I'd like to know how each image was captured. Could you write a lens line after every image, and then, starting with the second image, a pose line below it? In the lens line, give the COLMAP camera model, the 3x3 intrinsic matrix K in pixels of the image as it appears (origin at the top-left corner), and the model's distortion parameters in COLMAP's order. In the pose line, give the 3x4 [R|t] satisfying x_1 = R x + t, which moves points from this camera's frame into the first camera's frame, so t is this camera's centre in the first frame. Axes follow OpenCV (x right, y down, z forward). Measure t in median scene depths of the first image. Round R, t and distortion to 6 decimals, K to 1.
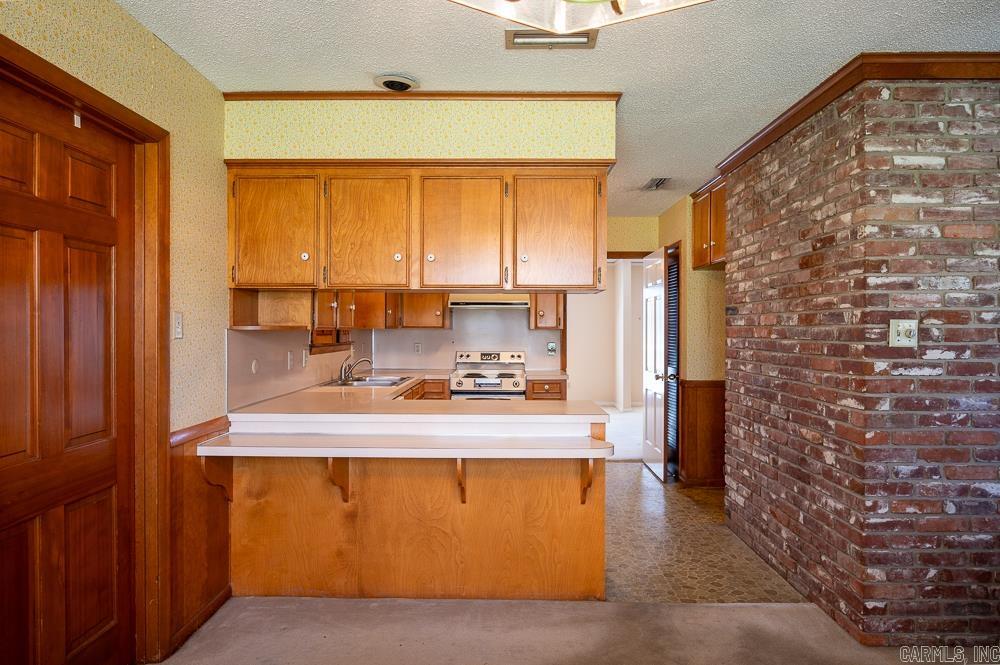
lens RADIAL K [[576.9, 0, 496.8], [0, 576.9, 327.9], [0, 0, 1]] dist [-0.009612, 0.000727]
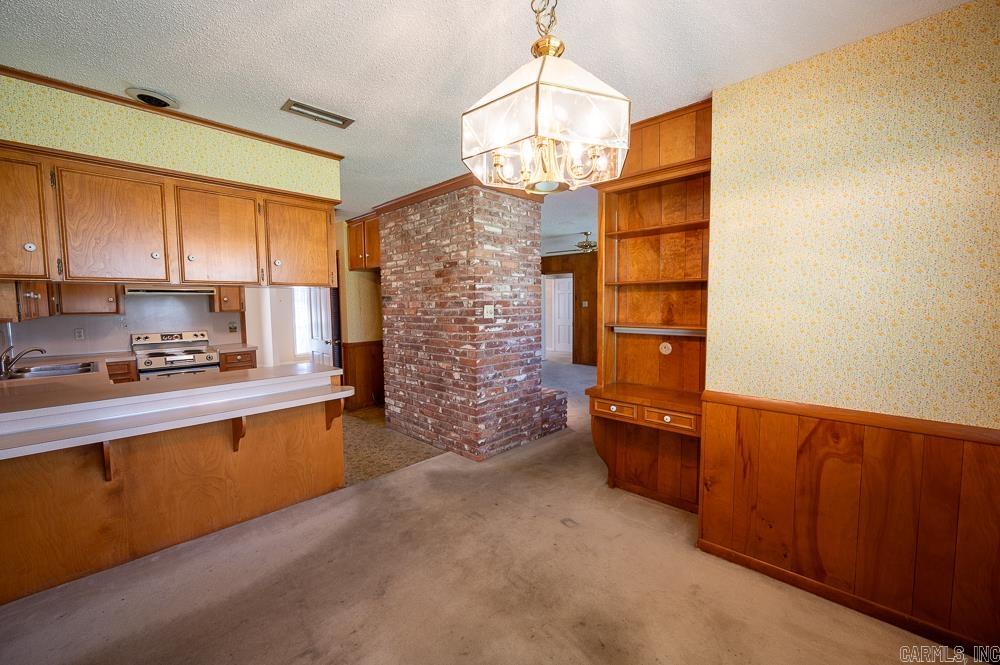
lens RADIAL K [[397.6, 0, 492.9], [0, 397.6, 329.9], [0, 0, 1]] dist [-0.002344, 0.000006]
pose [[0.694988, -0.059769, 0.716532, -0.278361], [0.014385, 0.997495, 0.069253, -0.020977], [-0.718877, -0.037823, 0.694108, -0.021415]]
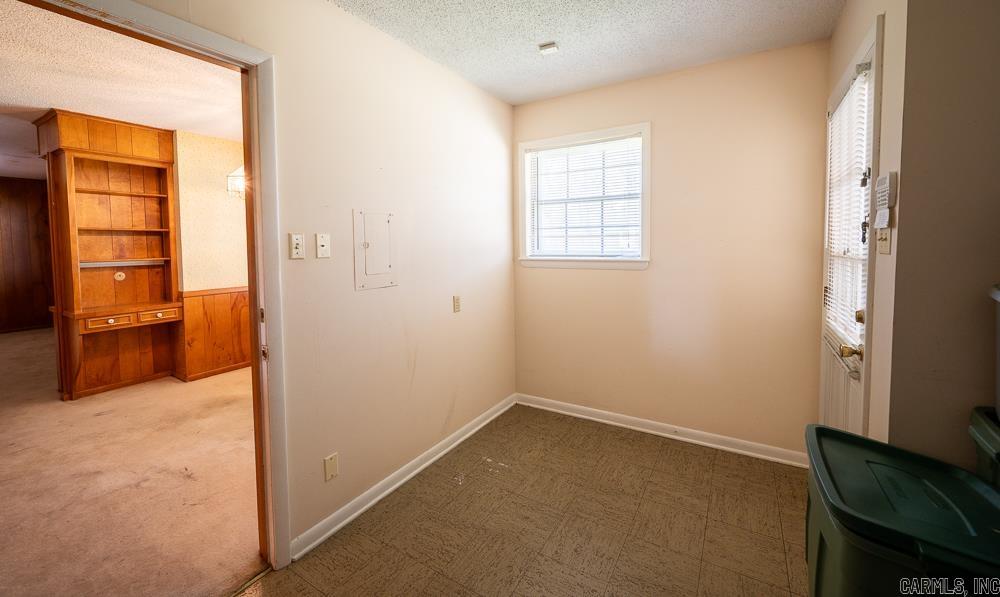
lens RADIAL K [[387.9, 0, 497.5], [0, 387.9, 260.3], [0, 0, 1]] dist [-0.002977, -0.000083]
pose [[-0.854903, -0.019519, 0.518420, -1.108242], [0.006148, 0.998841, 0.047745, -0.012627], [-0.518751, 0.044004, -0.853792, 0.821032]]
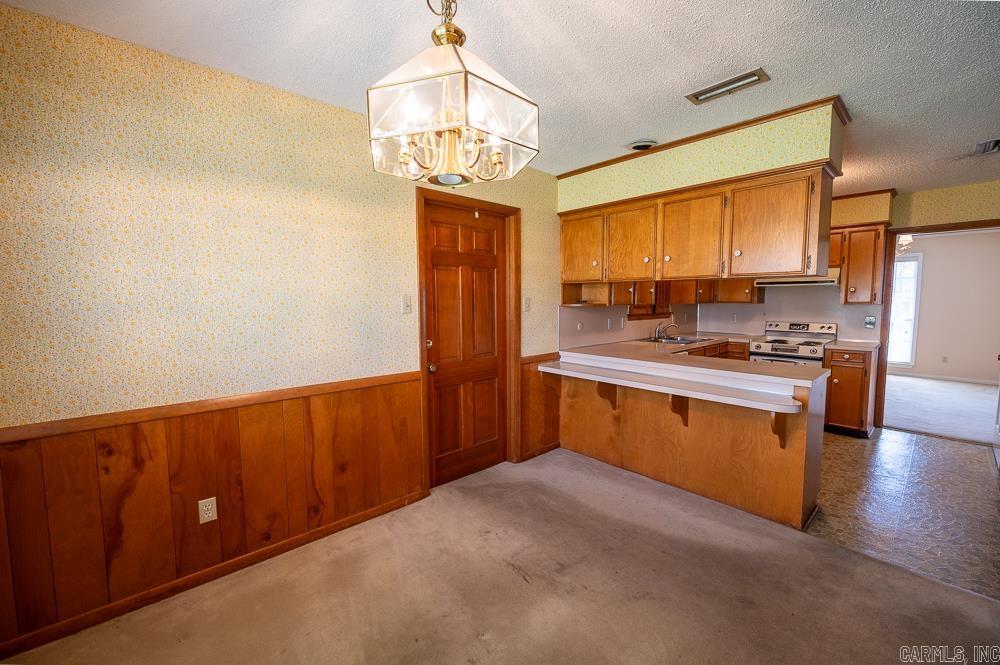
lens RADIAL K [[397.6, 0, 500.0], [0, 397.6, 329.2], [0, 0, 1]] dist [-0.002344, 0.000006]
pose [[0.684811, 0.049989, -0.727004, 0.339264], [0.005168, 0.997286, 0.073441, -0.018155], [0.728702, -0.054050, 0.682695, -0.018304]]
